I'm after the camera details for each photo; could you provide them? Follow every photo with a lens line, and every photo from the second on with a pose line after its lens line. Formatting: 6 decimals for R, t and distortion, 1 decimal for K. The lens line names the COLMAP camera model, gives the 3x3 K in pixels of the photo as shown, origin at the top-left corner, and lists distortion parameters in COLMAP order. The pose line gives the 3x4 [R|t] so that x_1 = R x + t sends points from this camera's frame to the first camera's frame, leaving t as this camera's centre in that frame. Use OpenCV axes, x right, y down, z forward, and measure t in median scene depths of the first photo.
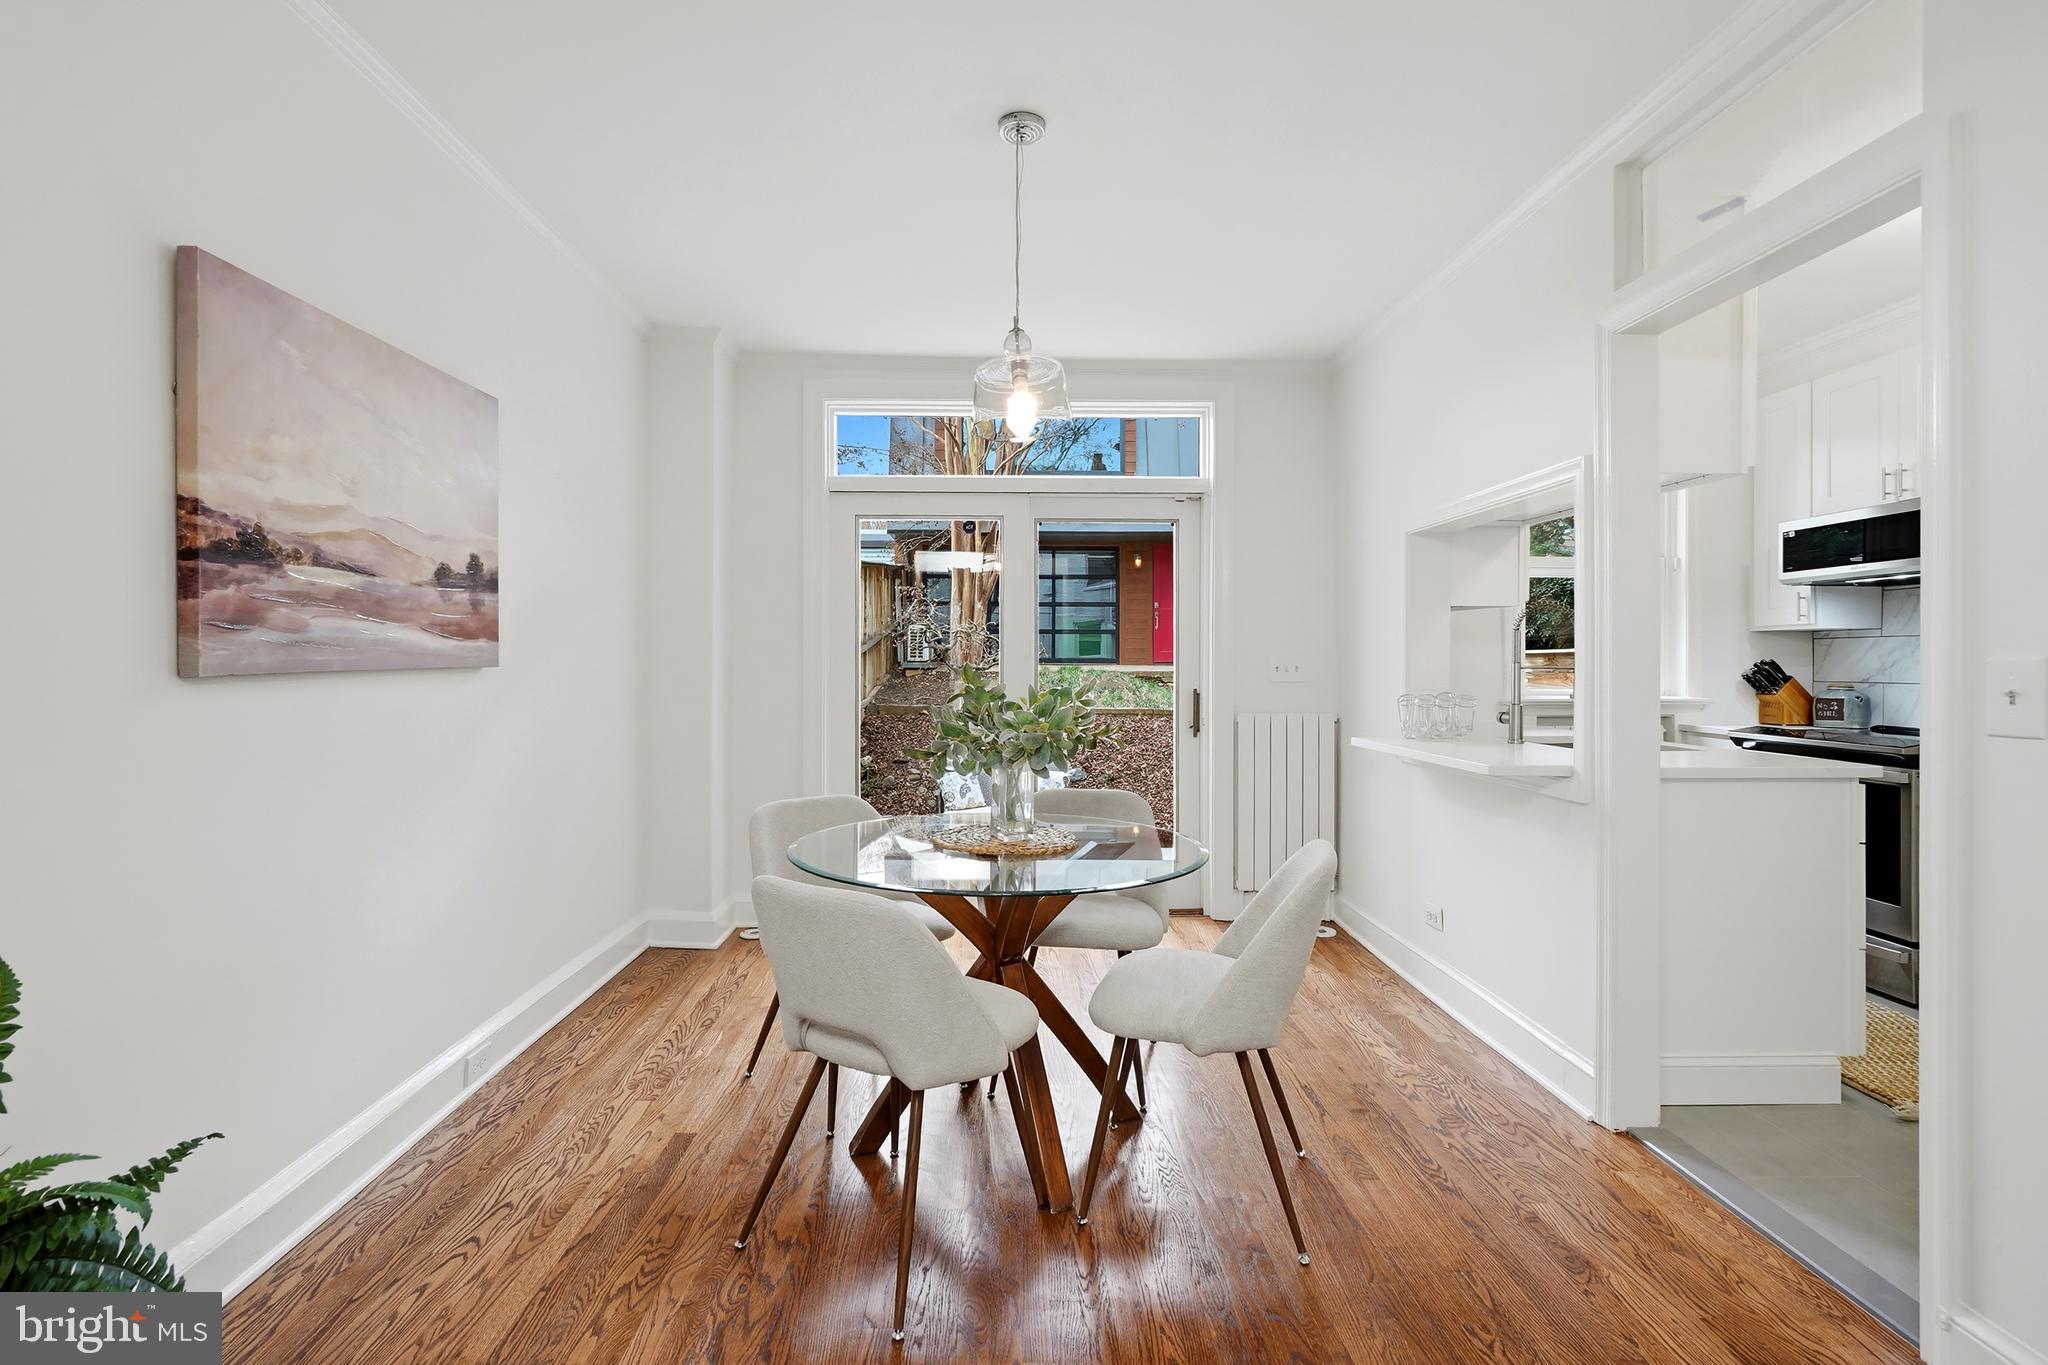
lens RADIAL K [[924.2, 0, 1004.5], [0, 924.2, 664.5], [0, 0, 1]] dist [-0.059717, 0.024962]
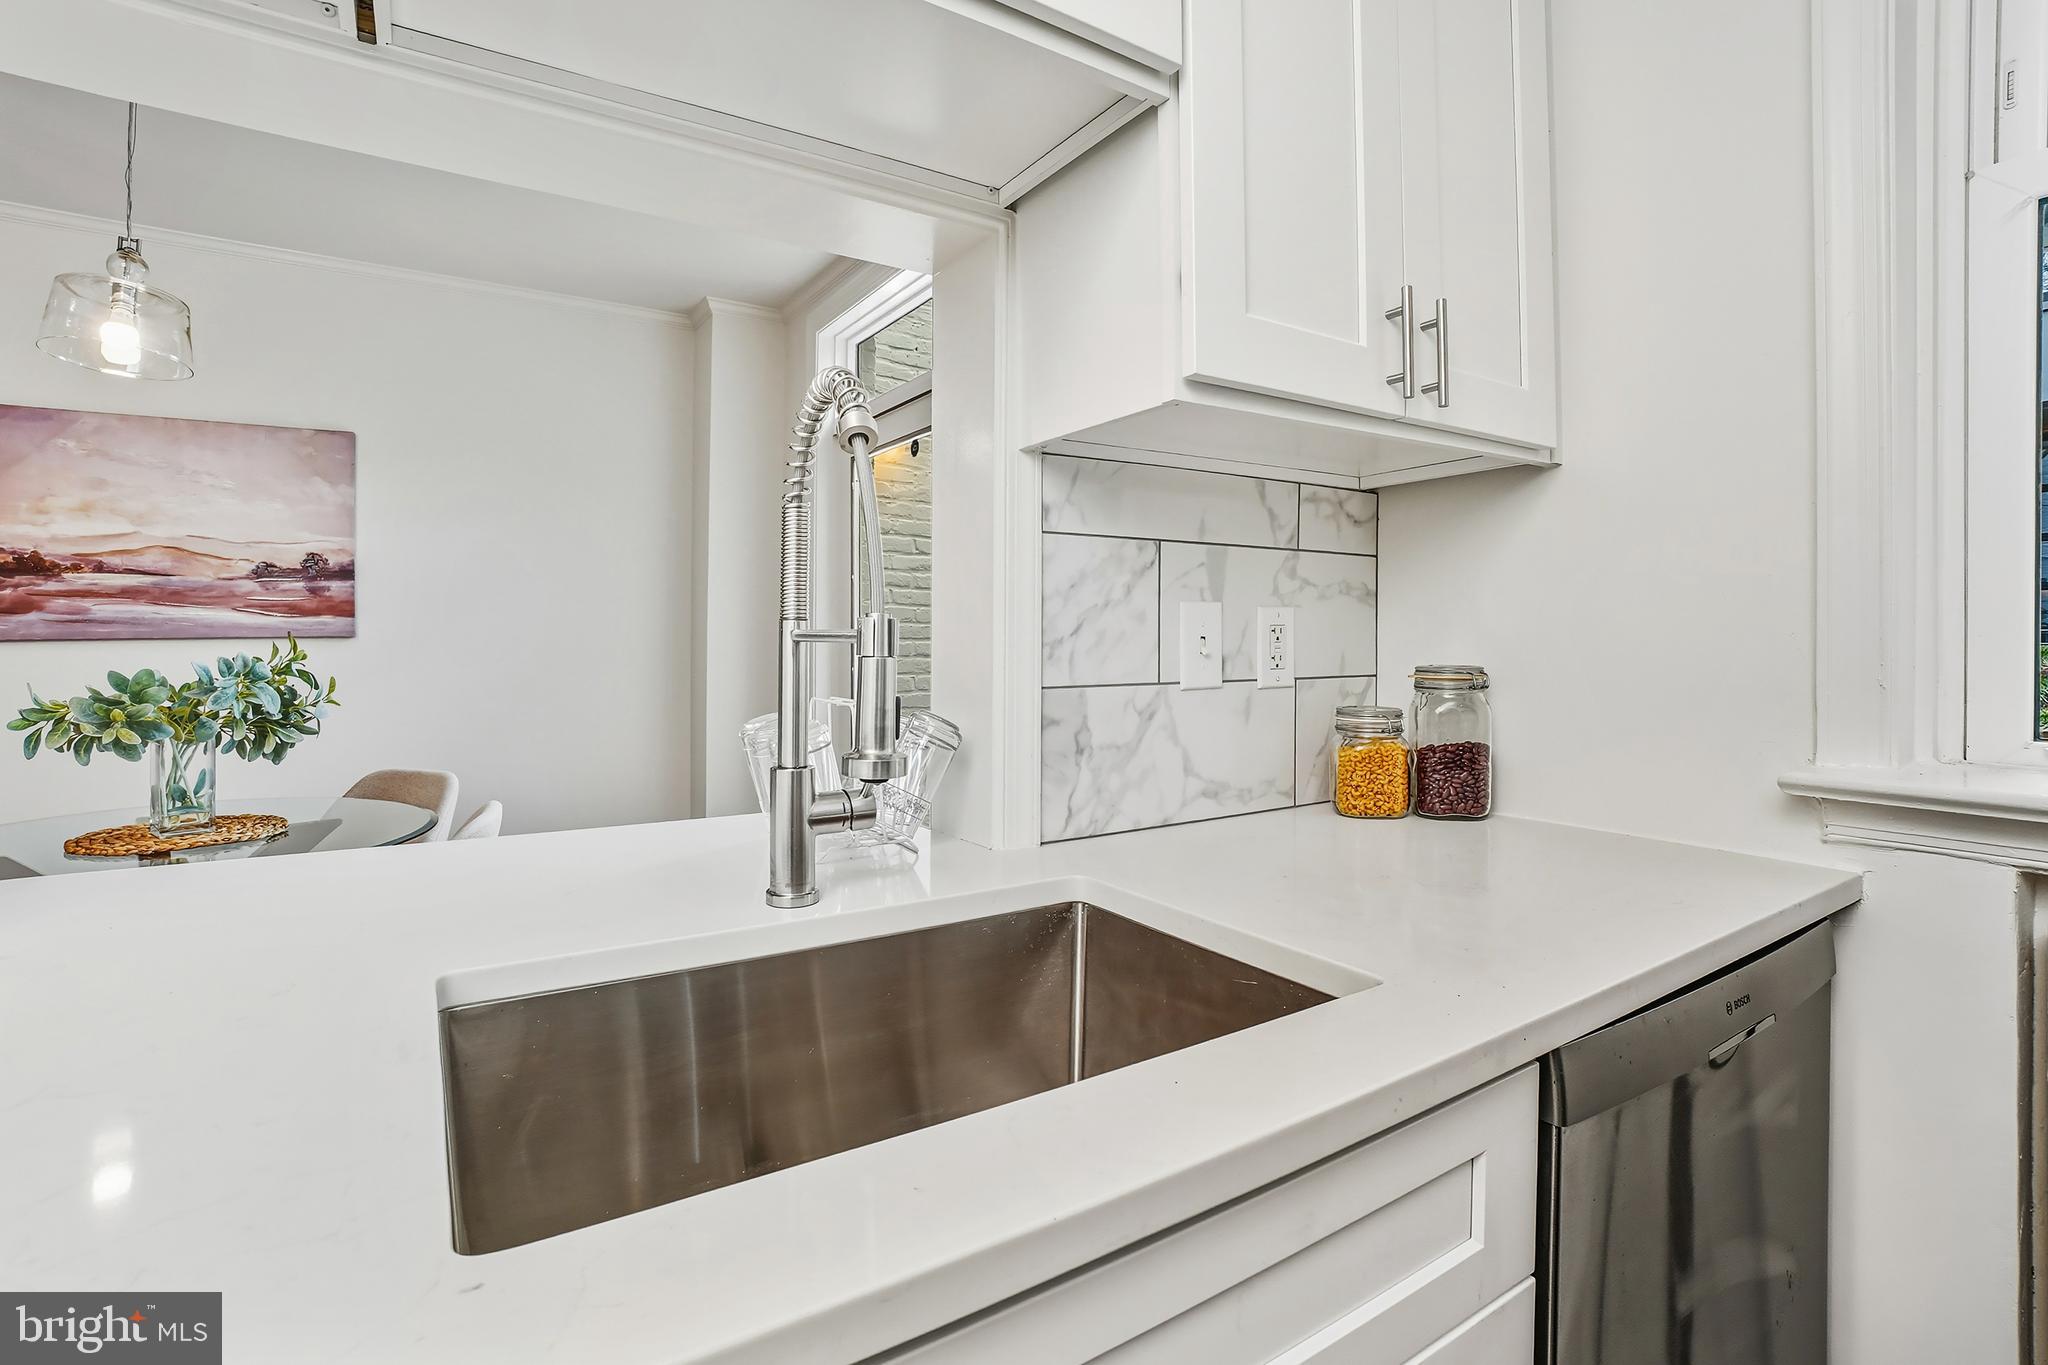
lens RADIAL K [[940.2, 0, 985.5], [0, 940.2, 639.9], [0, 0, 1]] dist [-0.080866, 0.025843]
pose [[0.527506, 0.002125, -0.849549, 0.836289], [-0.003912, 0.999992, 0.000072, 0.002427], [0.849542, 0.003286, 0.527510, 0.888154]]
